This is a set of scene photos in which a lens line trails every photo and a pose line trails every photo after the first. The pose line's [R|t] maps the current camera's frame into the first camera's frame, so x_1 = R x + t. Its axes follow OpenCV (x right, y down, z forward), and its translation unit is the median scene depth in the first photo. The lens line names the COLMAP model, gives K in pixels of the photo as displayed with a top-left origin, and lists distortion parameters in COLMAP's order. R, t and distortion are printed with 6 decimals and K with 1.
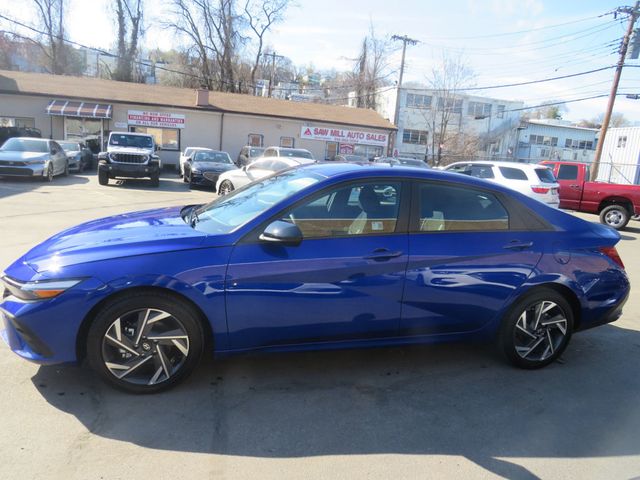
lens RADIAL K [[474.5, 0, 320.0], [0, 474.5, 240.0], [0, 0, 1]] dist [-0.001995, 0.009237]
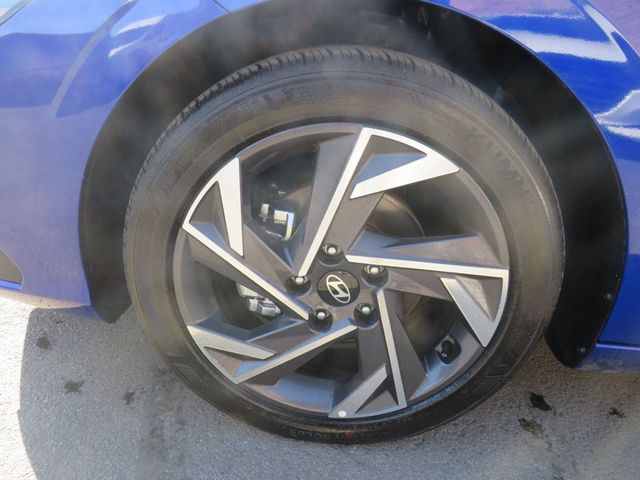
lens RADIAL K [[474.5, 0, 320.0], [0, 474.5, 240.0], [0, 0, 1]] dist [-0.001995, 0.009237]
pose [[0.946488, 0.136302, -0.292546, -0.072889], [-0.068440, 0.970594, 0.230786, 0.034204], [0.315400, -0.198414, 0.927984, 0.184270]]
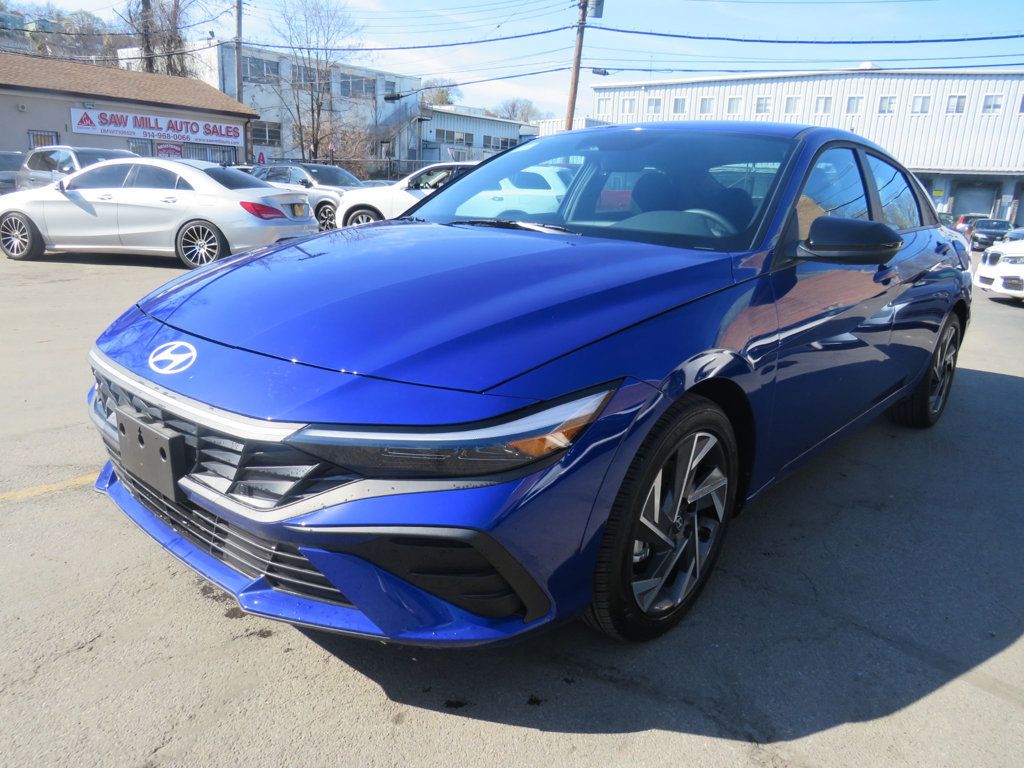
lens RADIAL K [[749.7, 0, 512.0], [0, 749.7, 384.0], [0, 0, 1]] dist [-0.025362, 0.003446]
pose [[0.839846, -0.171951, 0.514871, -0.196115], [0.118352, 0.983688, 0.135467, -0.002077], [-0.529766, -0.052836, 0.846496, 0.122502]]
